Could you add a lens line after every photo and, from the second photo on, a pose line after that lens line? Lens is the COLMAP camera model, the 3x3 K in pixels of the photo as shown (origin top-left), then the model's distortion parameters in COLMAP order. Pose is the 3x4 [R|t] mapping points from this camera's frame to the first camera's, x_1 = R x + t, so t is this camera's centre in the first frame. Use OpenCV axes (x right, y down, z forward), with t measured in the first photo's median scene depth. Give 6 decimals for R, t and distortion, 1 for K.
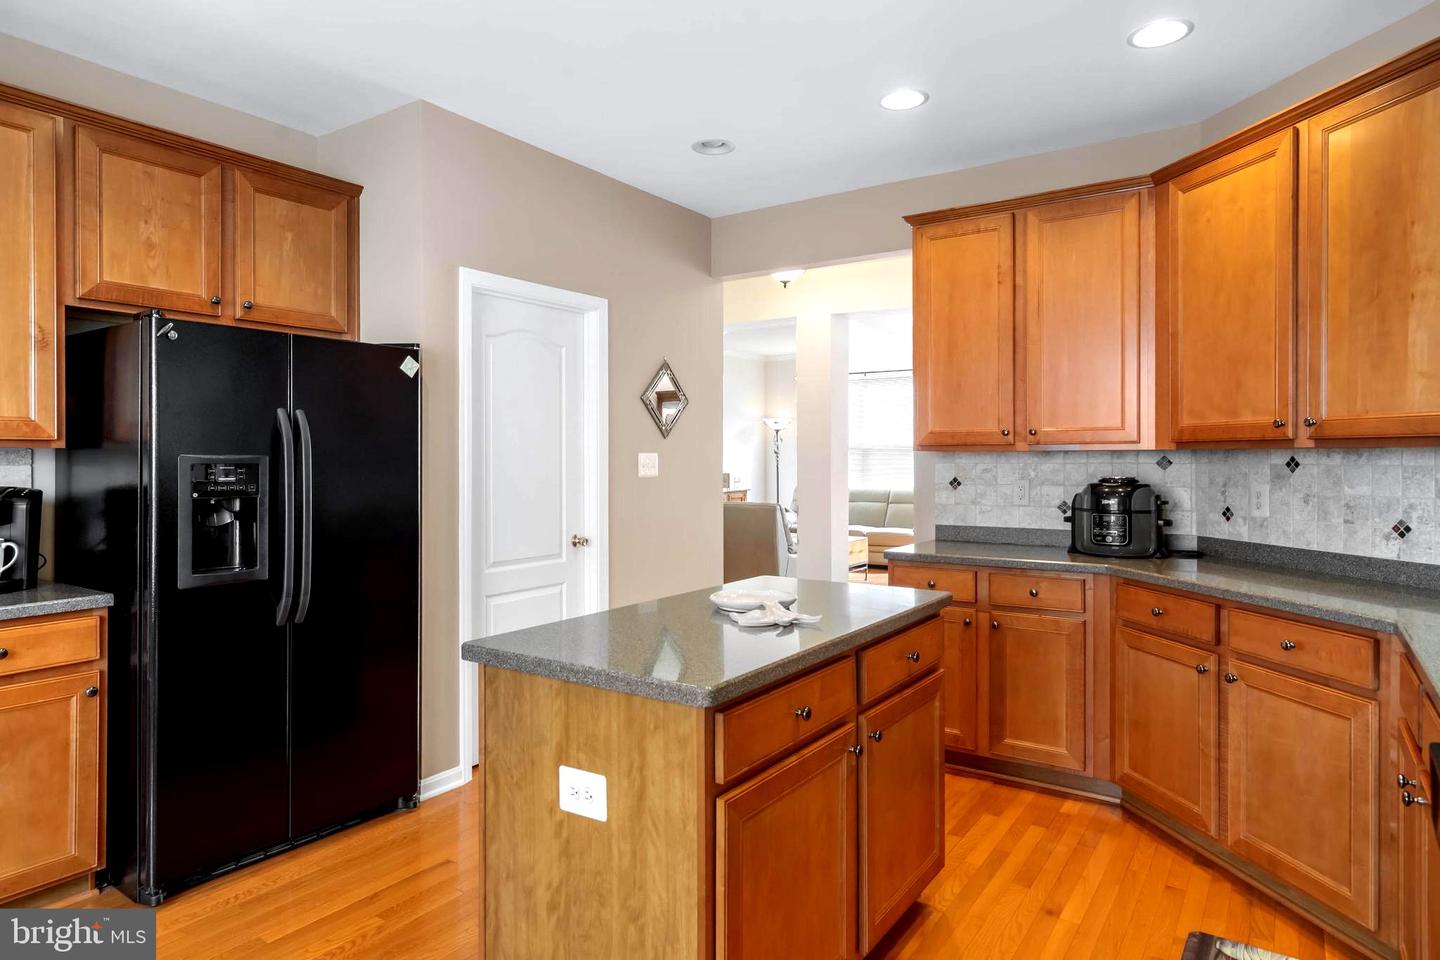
lens RADIAL K [[850.4, 0, 723.9], [0, 850.4, 465.2], [0, 0, 1]] dist [0.002465, 0.000849]
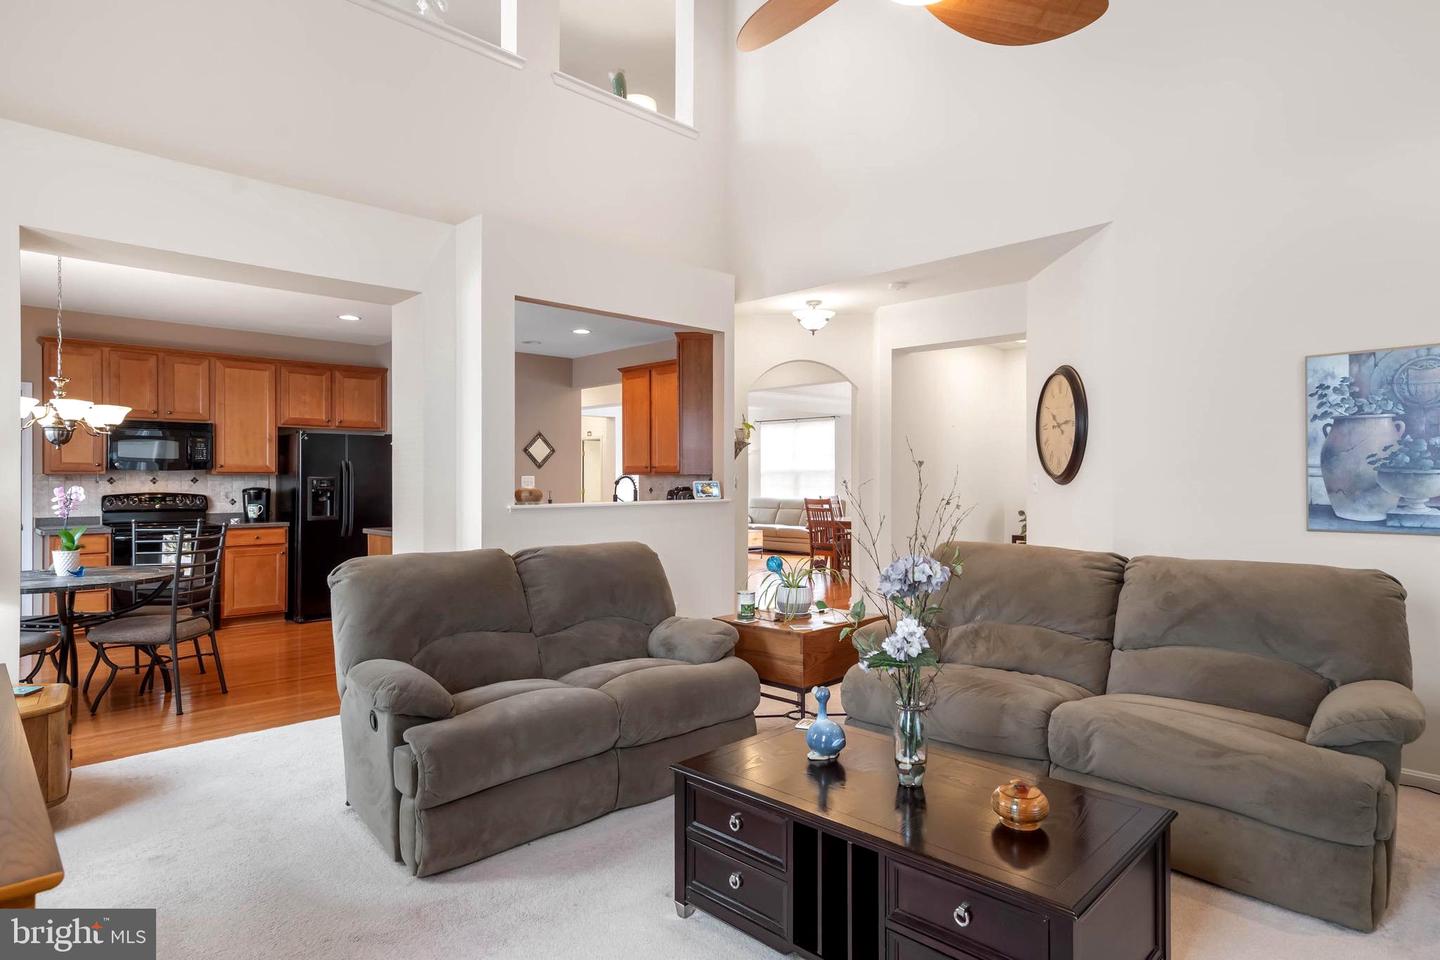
lens RADIAL K [[788.4, 0, 716.0], [0, 788.4, 484.6], [0, 0, 1]] dist [0.000451, 0.000133]
pose [[0.979842, 0.001247, -0.199770, 1.247415], [-0.001548, 0.999998, -0.001348, 0.014402], [0.199768, 0.001630, 0.979842, -1.359620]]
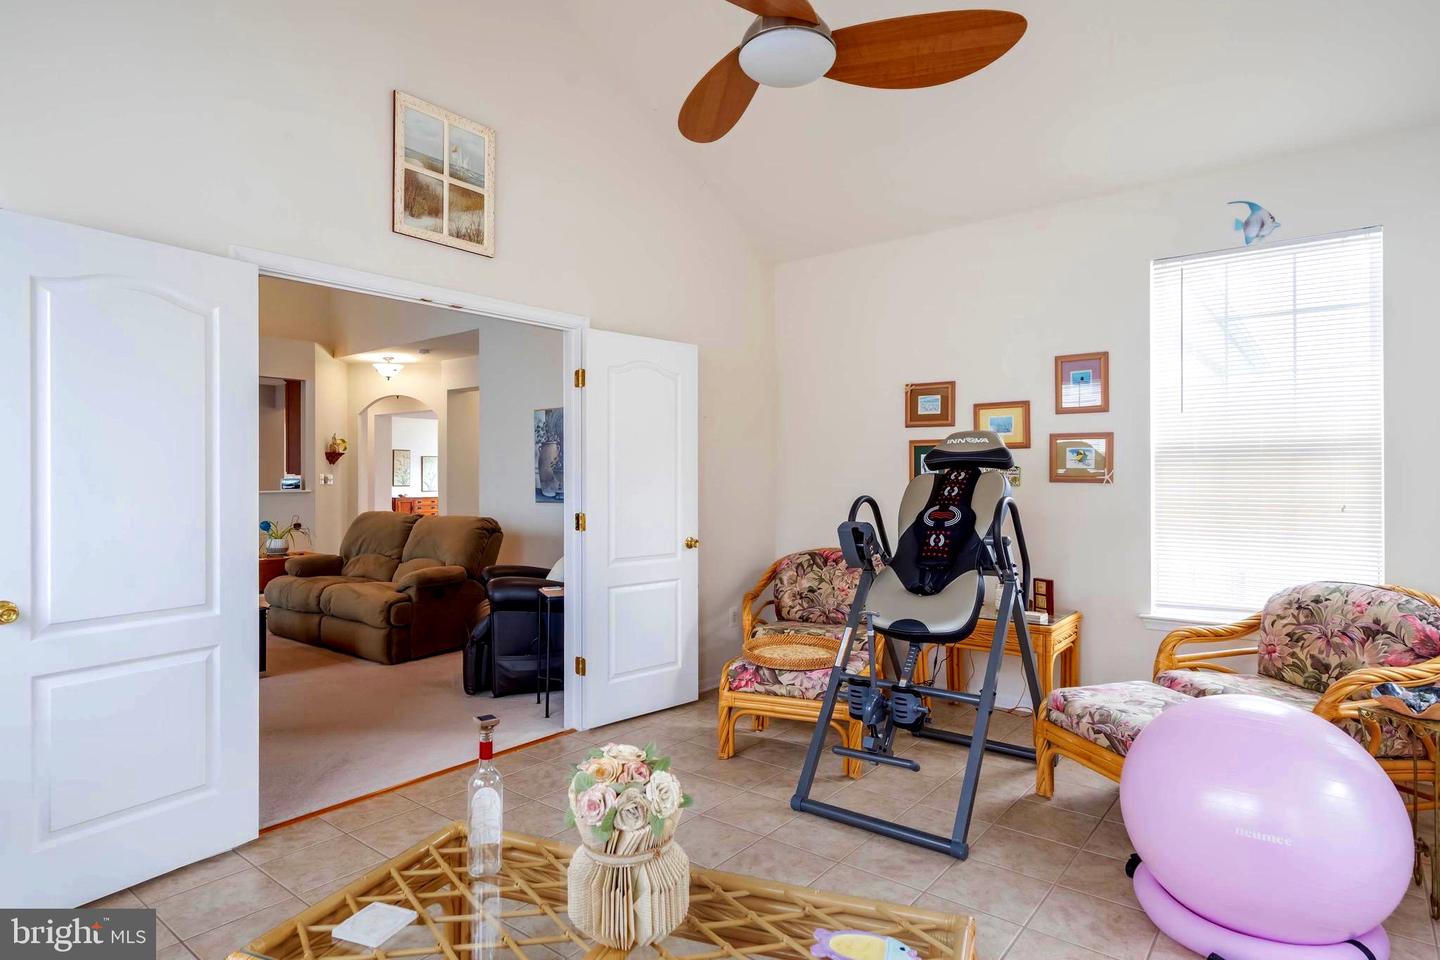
lens RADIAL K [[788.4, 0, 722.1], [0, 788.4, 481.5], [0, 0, 1]] dist [0.000451, 0.000133]
pose [[0.996902, -0.003191, -0.078589, 2.767982], [0.002344, 0.999938, -0.010873, 0.051311], [0.078619, 0.010656, 0.996848, -2.326725]]
